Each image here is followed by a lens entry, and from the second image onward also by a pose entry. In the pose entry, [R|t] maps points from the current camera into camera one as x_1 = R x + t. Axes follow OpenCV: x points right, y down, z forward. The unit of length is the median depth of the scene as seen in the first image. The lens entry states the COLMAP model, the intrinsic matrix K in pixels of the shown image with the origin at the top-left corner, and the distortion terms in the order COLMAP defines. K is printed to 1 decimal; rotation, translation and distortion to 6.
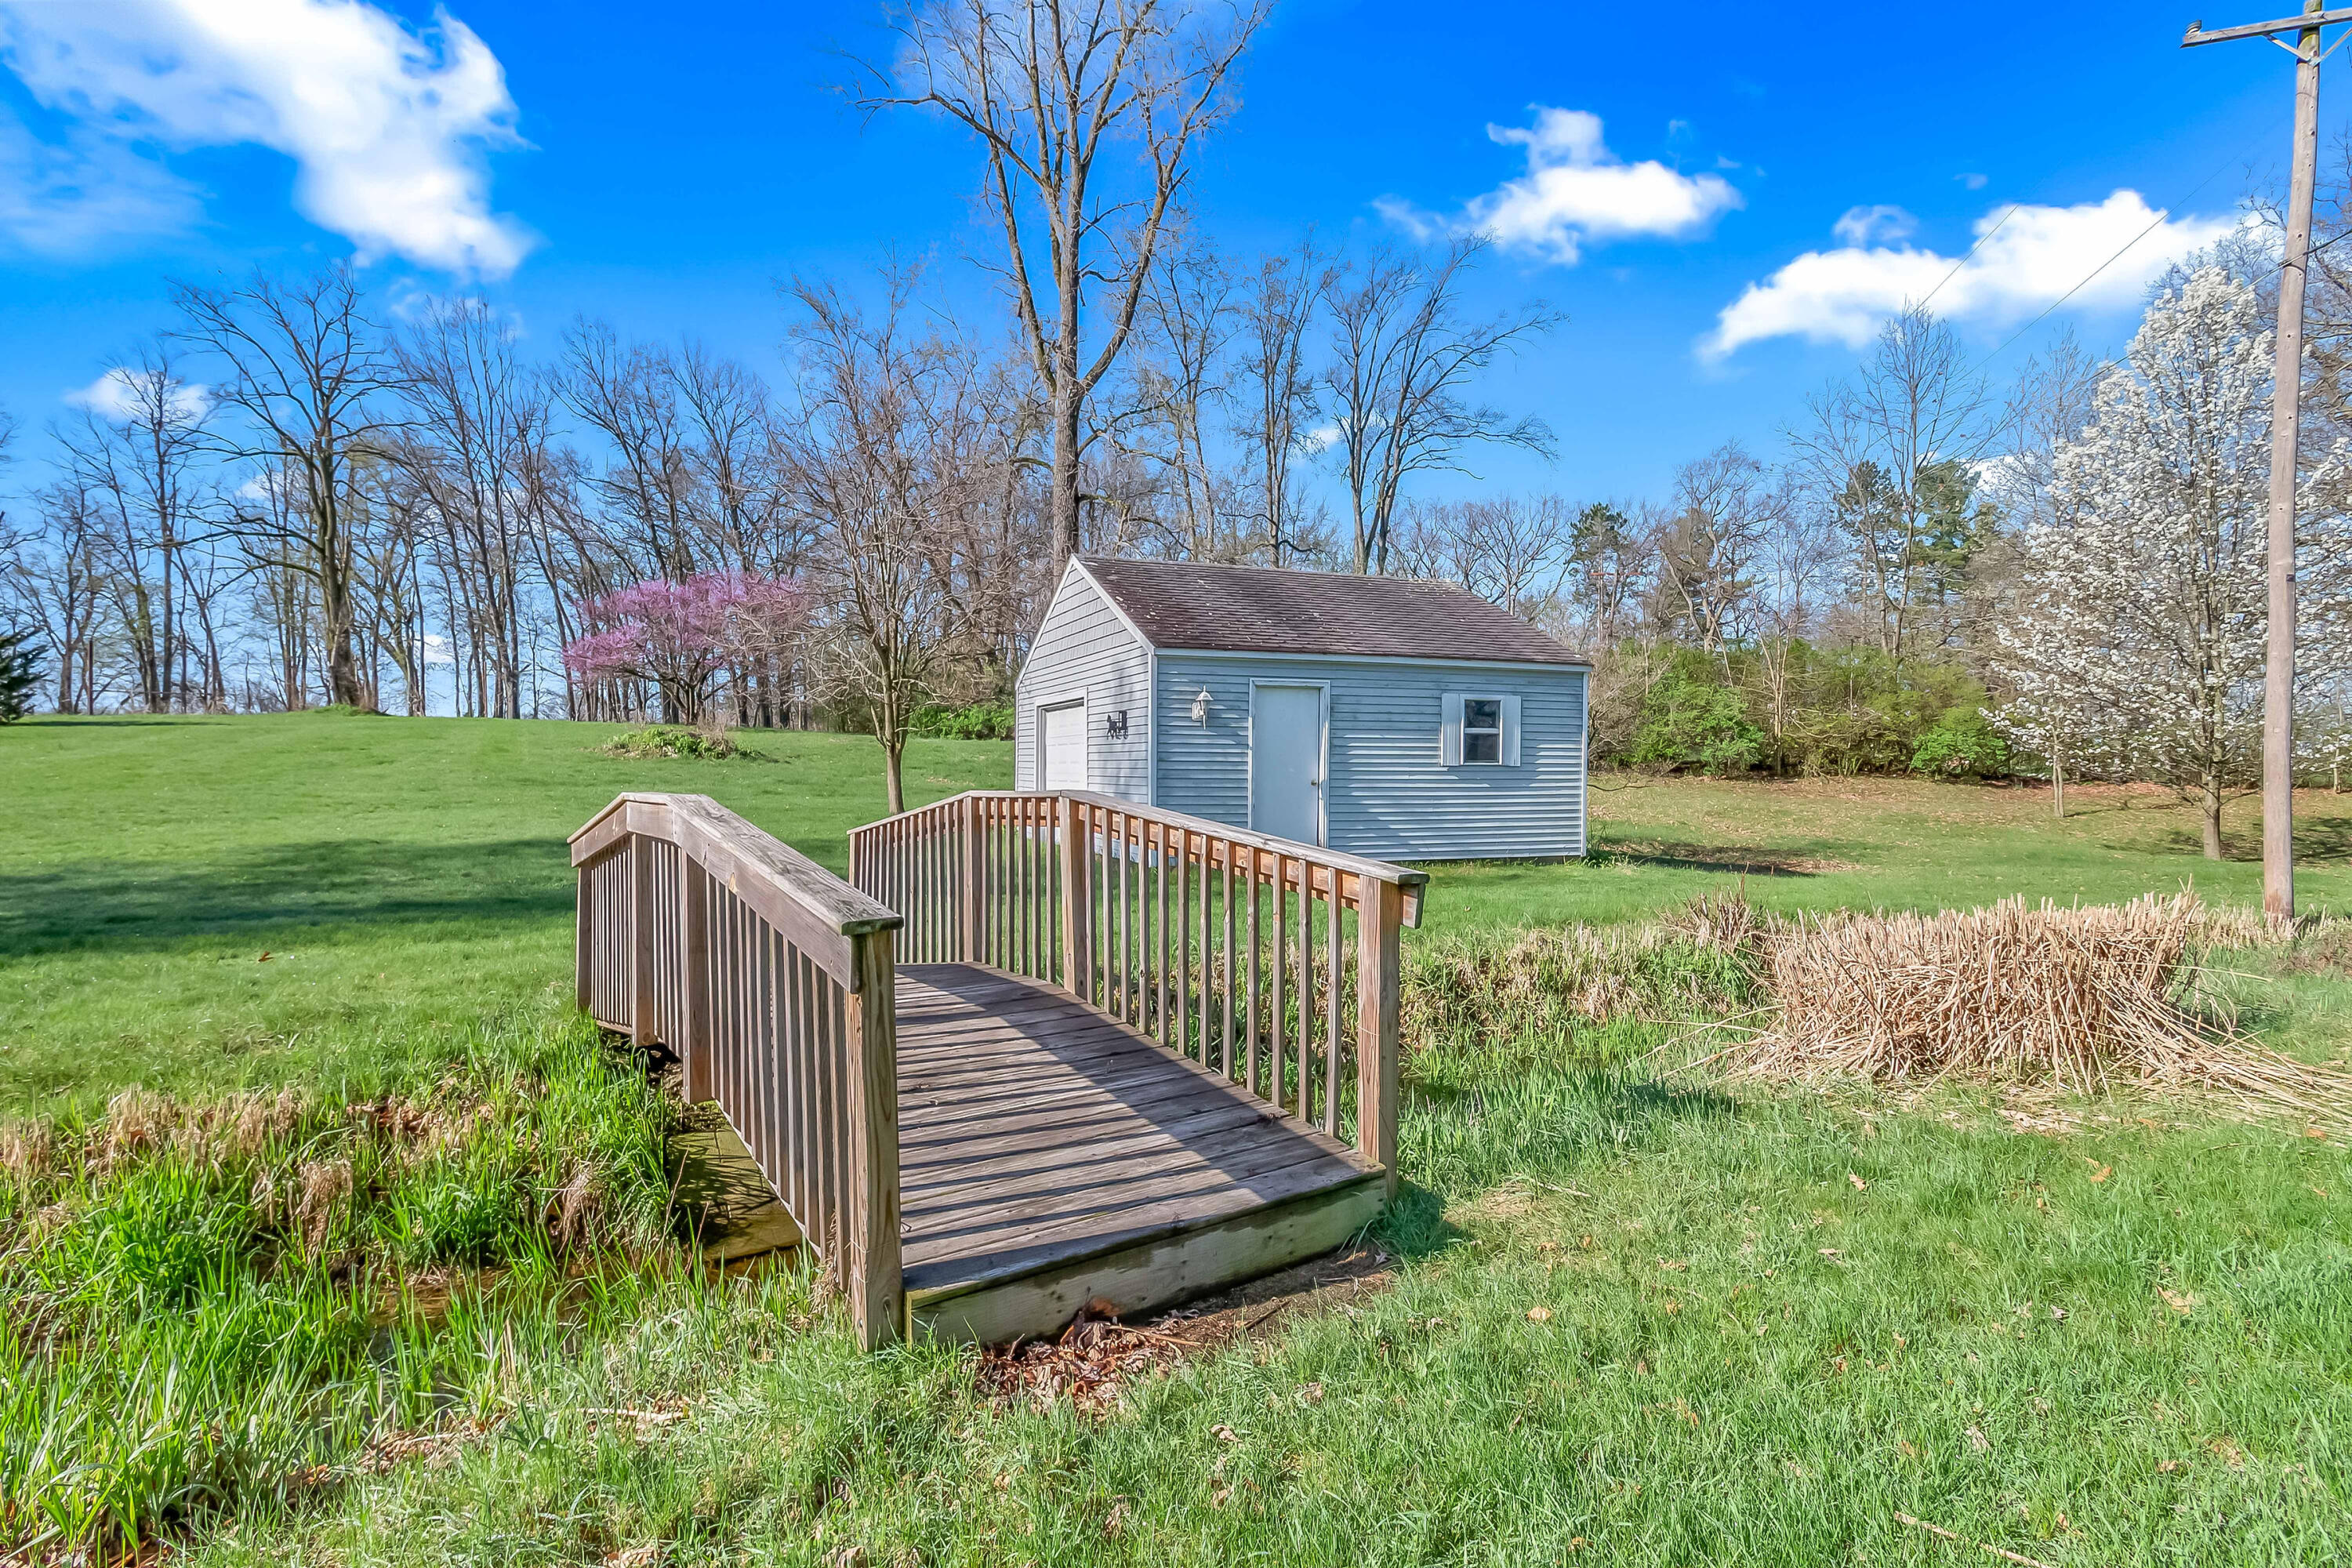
lens RADIAL K [[1136.3, 0, 1175.0], [0, 1136.3, 786.4], [0, 0, 1]] dist [0.000360, -0.000454]
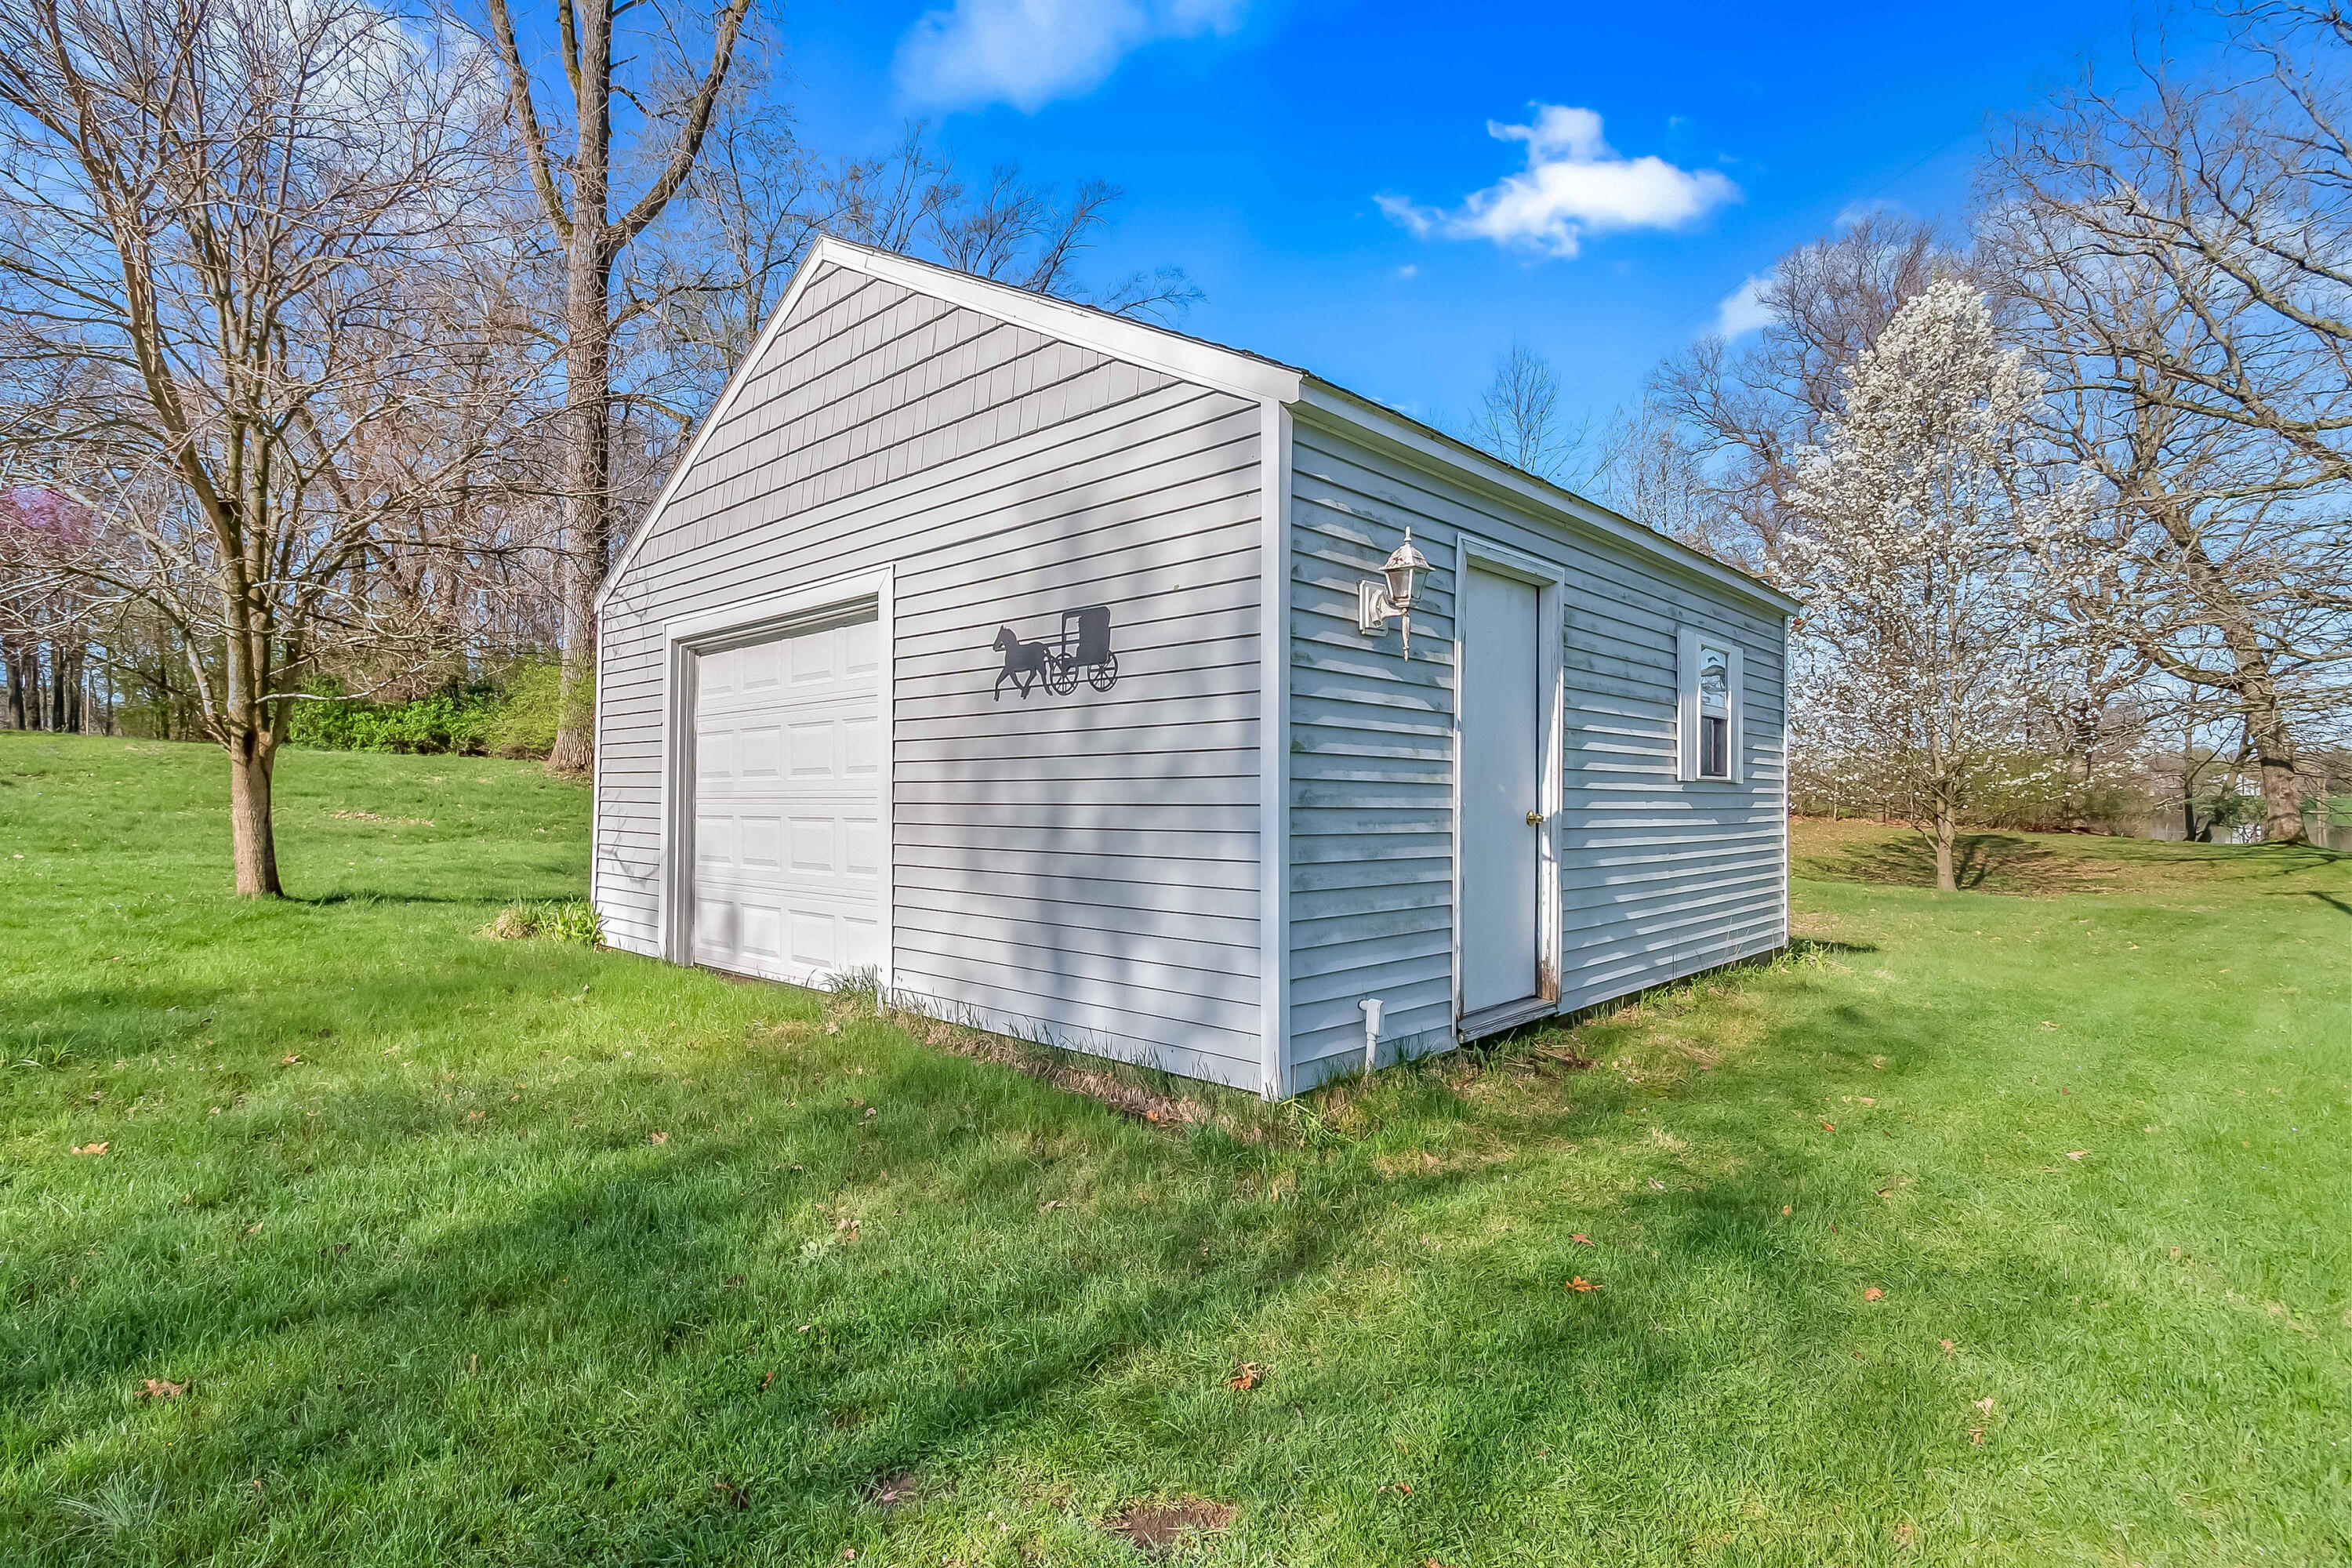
lens RADIAL K [[1136.3, 0, 1184.6], [0, 1136.3, 791.2], [0, 0, 1]] dist [0.000360, -0.000454]
pose [[0.906656, 0.002886, 0.421861, -0.110258], [0.006965, 0.999738, -0.021807, -0.003439], [-0.421813, 0.022710, 0.906398, 0.468172]]
